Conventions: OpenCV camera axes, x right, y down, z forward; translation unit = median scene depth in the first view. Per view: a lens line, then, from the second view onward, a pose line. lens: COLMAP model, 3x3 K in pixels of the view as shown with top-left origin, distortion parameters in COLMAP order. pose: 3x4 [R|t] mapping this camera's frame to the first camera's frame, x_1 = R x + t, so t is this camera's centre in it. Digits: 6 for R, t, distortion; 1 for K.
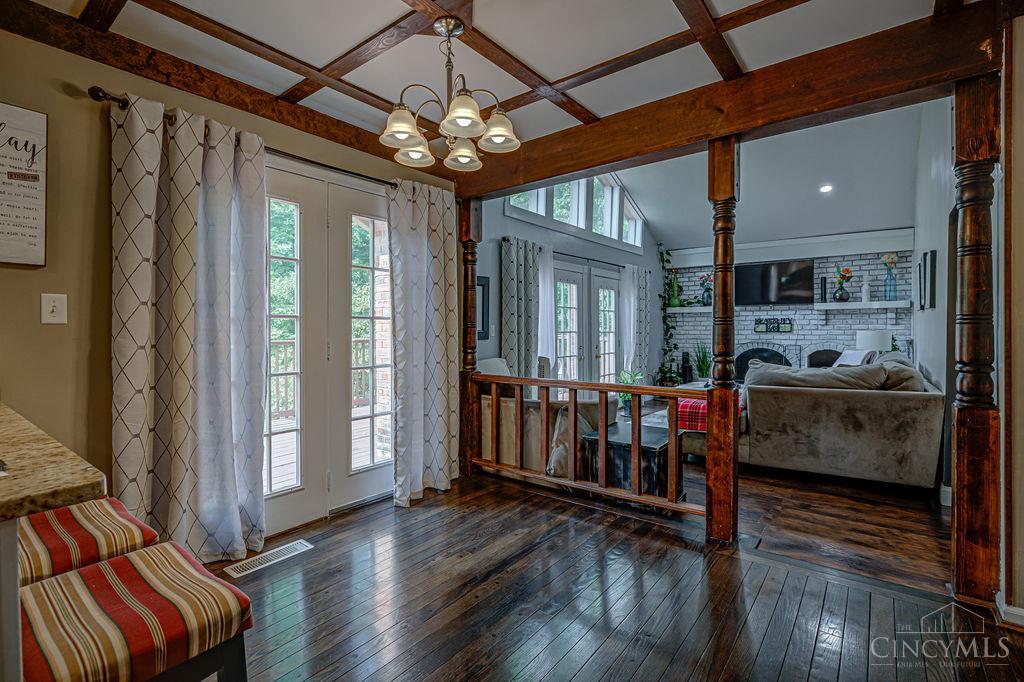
lens RADIAL K [[468.2, 0, 517.7], [0, 468.2, 329.1], [0, 0, 1]] dist [-0.010797, 0.002667]
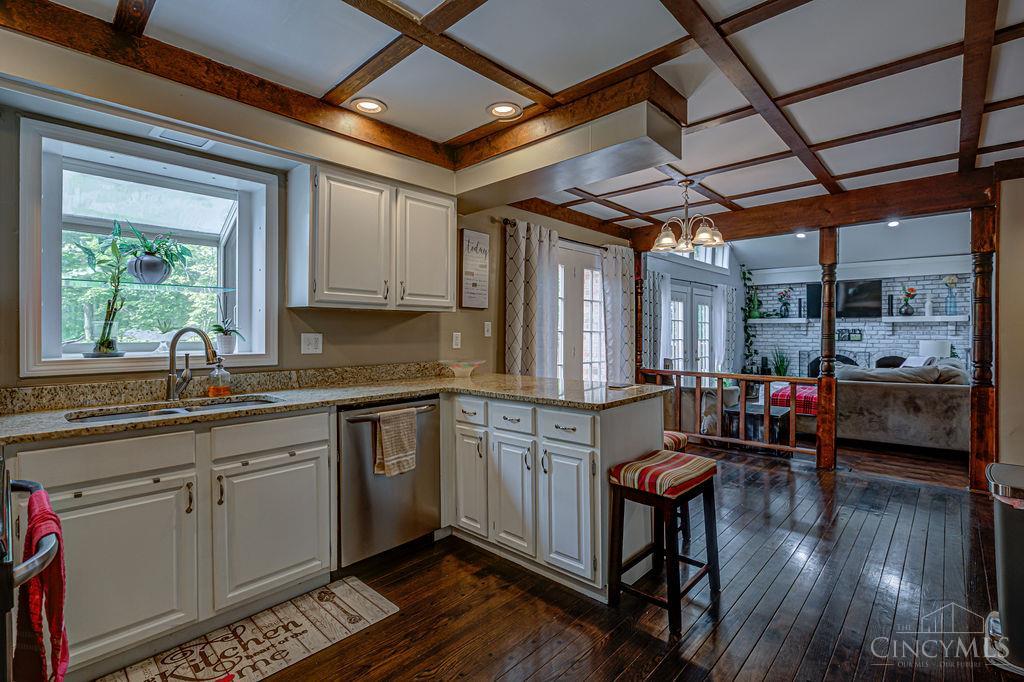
lens RADIAL K [[468.2, 0, 520.0], [0, 468.2, 332.1], [0, 0, 1]] dist [-0.010797, 0.002667]
pose [[0.996021, 0.006754, -0.088860, -0.257824], [-0.006967, 0.999974, -0.002086, -0.011273], [0.088843, 0.002697, 0.996042, -0.382359]]
